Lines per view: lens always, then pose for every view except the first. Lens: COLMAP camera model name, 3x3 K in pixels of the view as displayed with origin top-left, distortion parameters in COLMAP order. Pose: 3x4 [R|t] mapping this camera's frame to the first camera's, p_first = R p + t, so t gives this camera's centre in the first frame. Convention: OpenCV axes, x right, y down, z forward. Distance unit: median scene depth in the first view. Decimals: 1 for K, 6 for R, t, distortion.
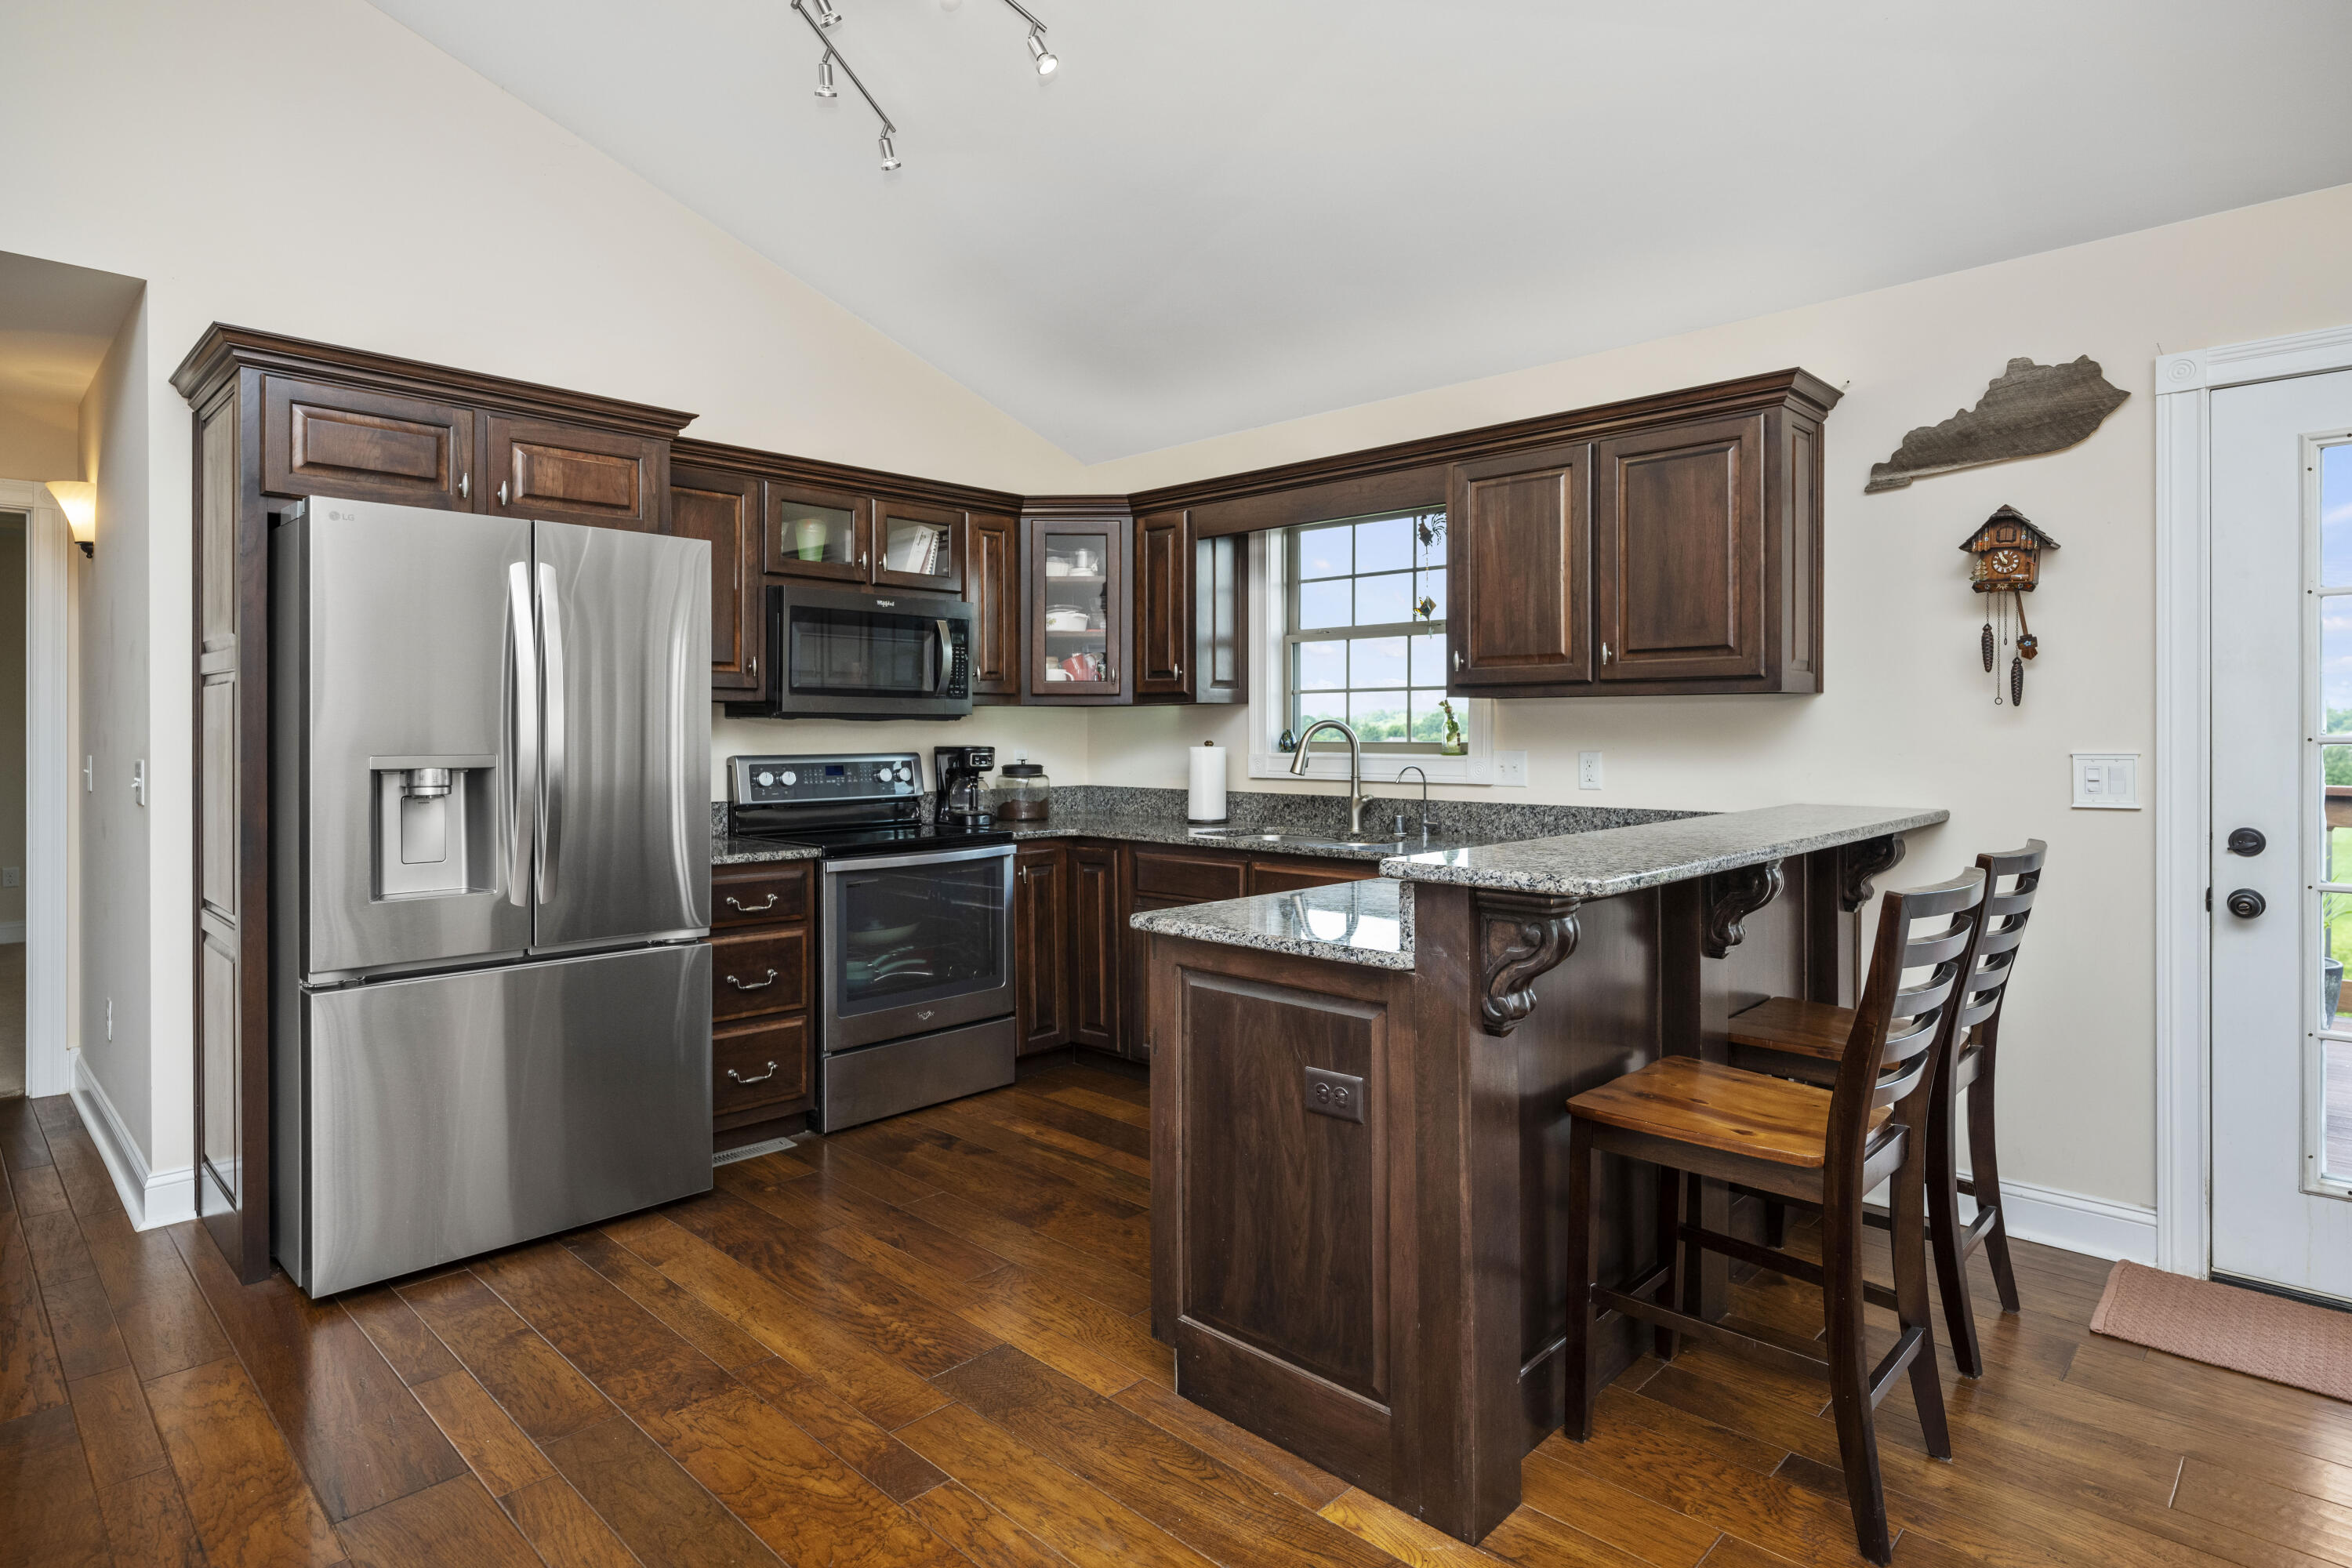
lens RADIAL K [[1249.3, 0, 1181.7], [0, 1249.3, 735.0], [0, 0, 1]] dist [0.000767, 0.000775]
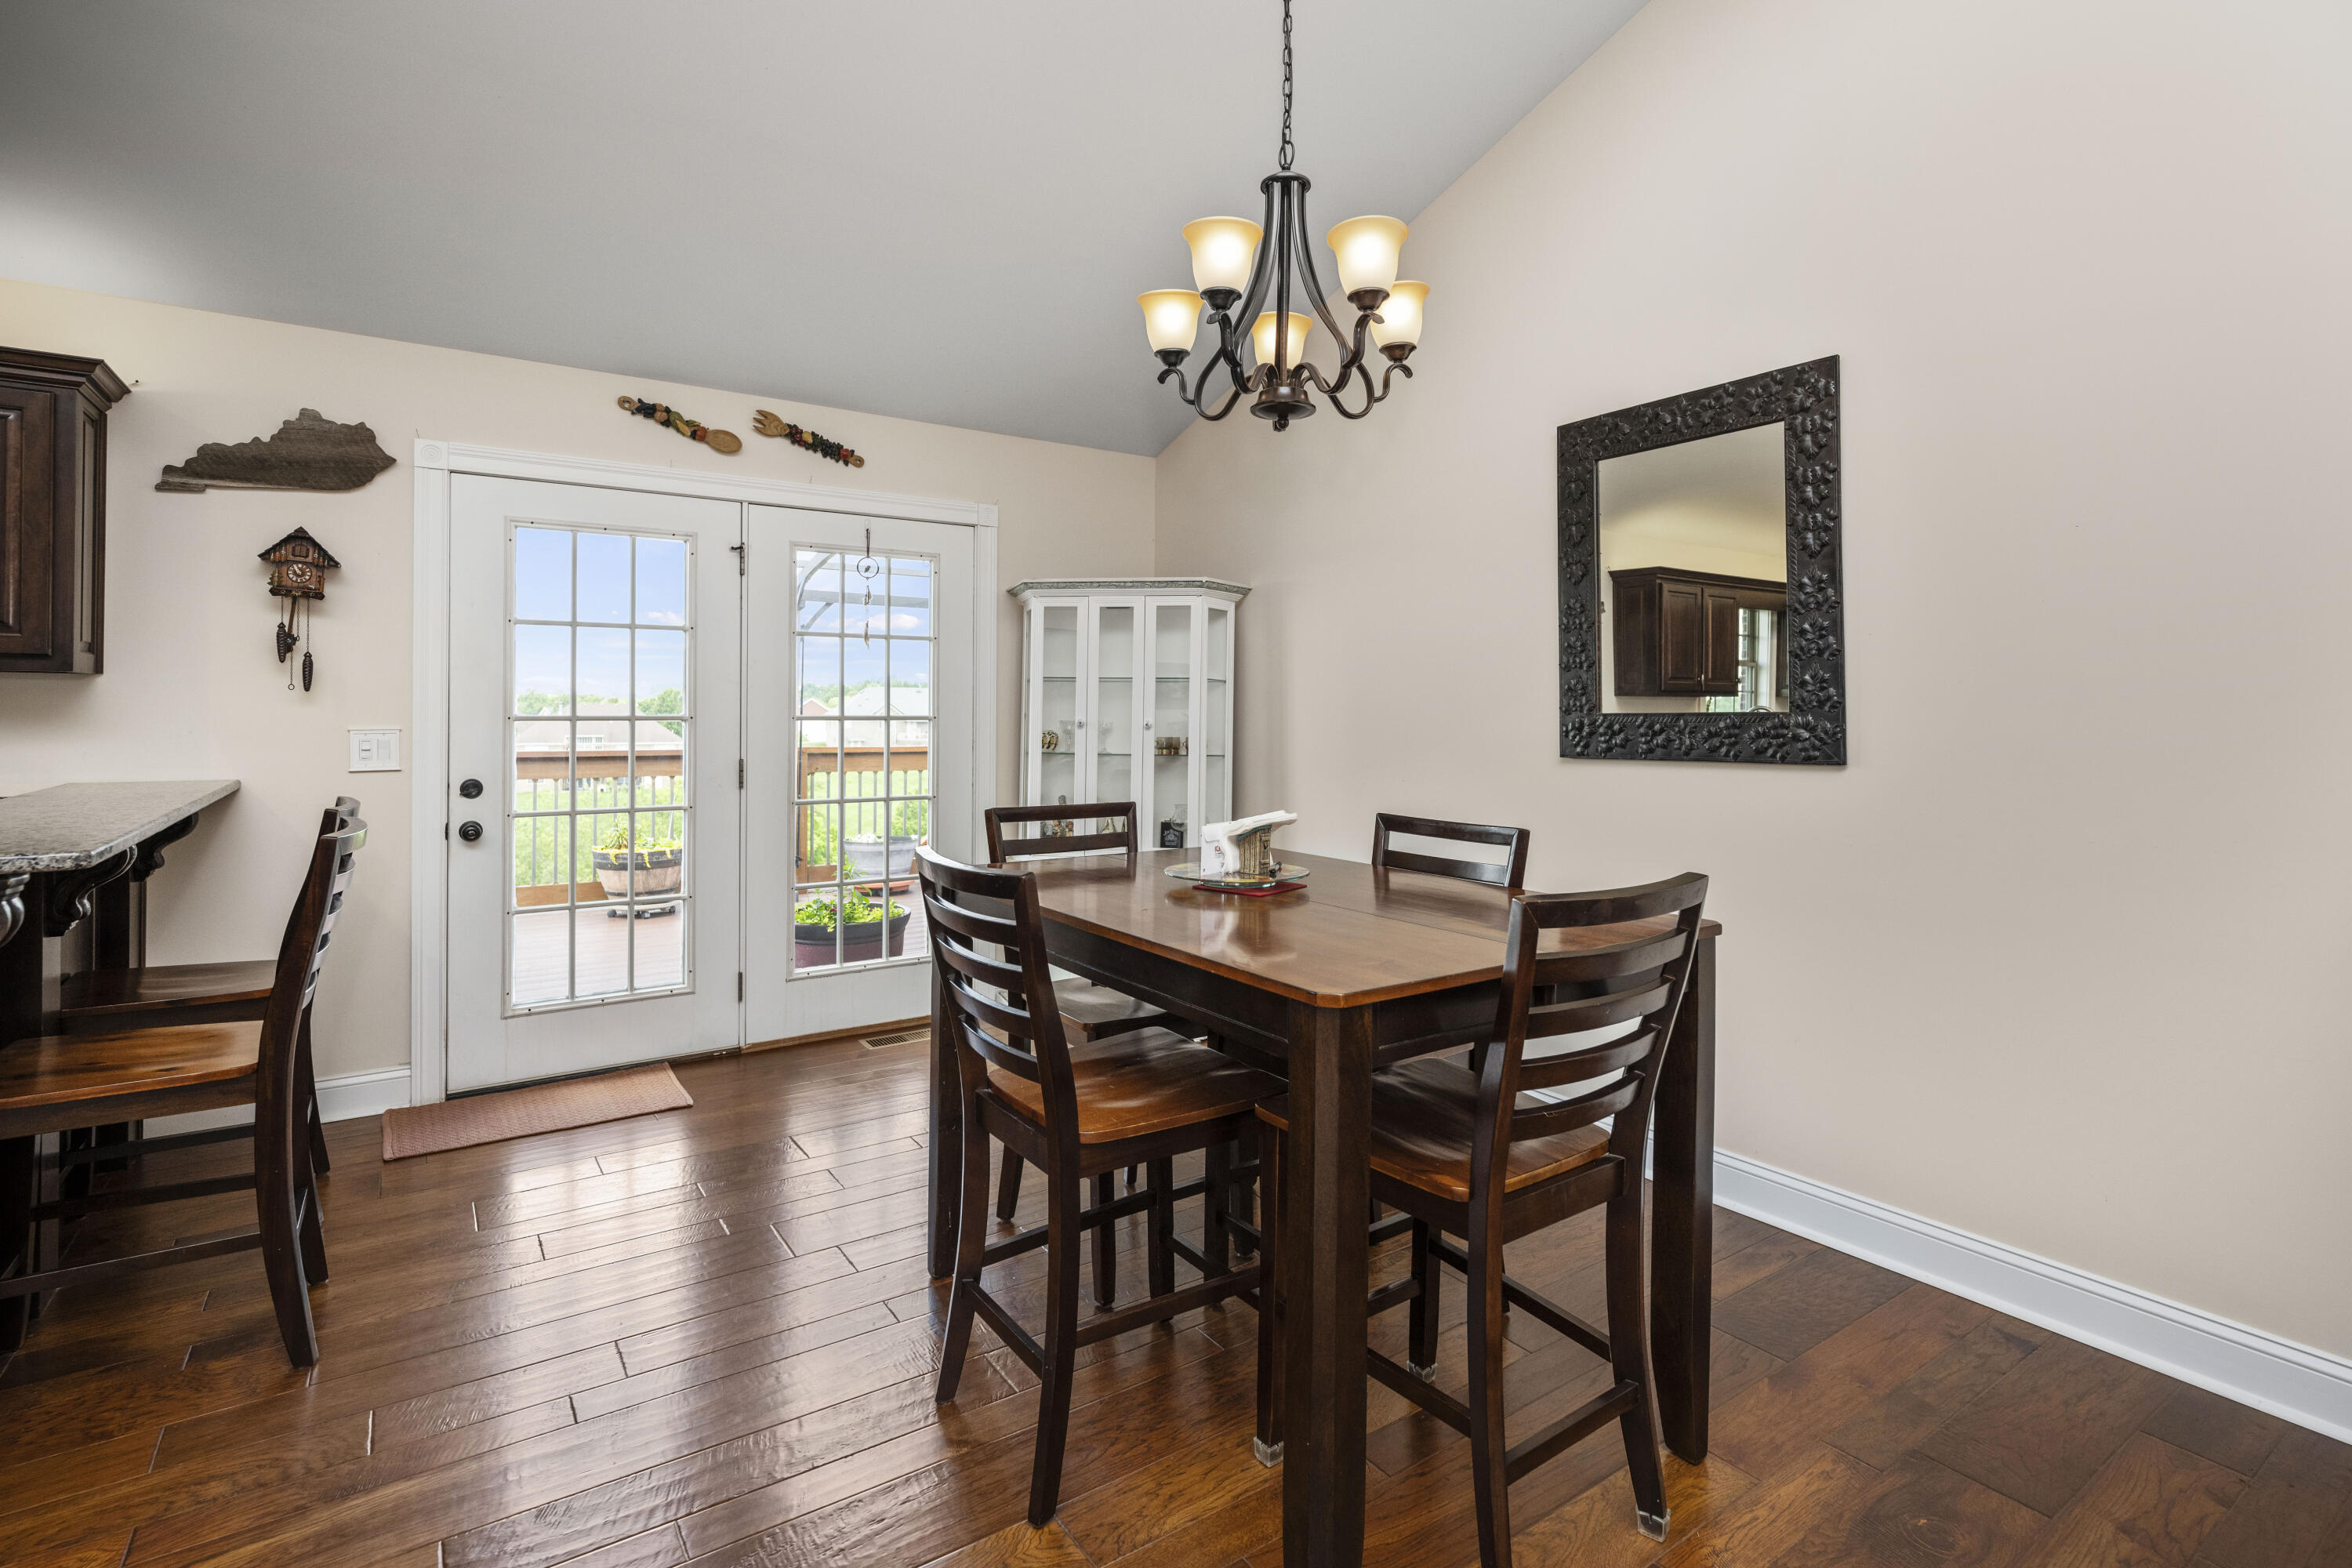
lens RADIAL K [[1133.4, 0, 1182.0], [0, 1133.4, 697.8], [0, 0, 1]] dist [-0.002314, -0.000497]
pose [[0.193548, 0.015050, 0.980975, -0.190866], [0.000407, 0.999881, -0.015421, 0.000571], [-0.981091, 0.003384, 0.193519, -0.044370]]
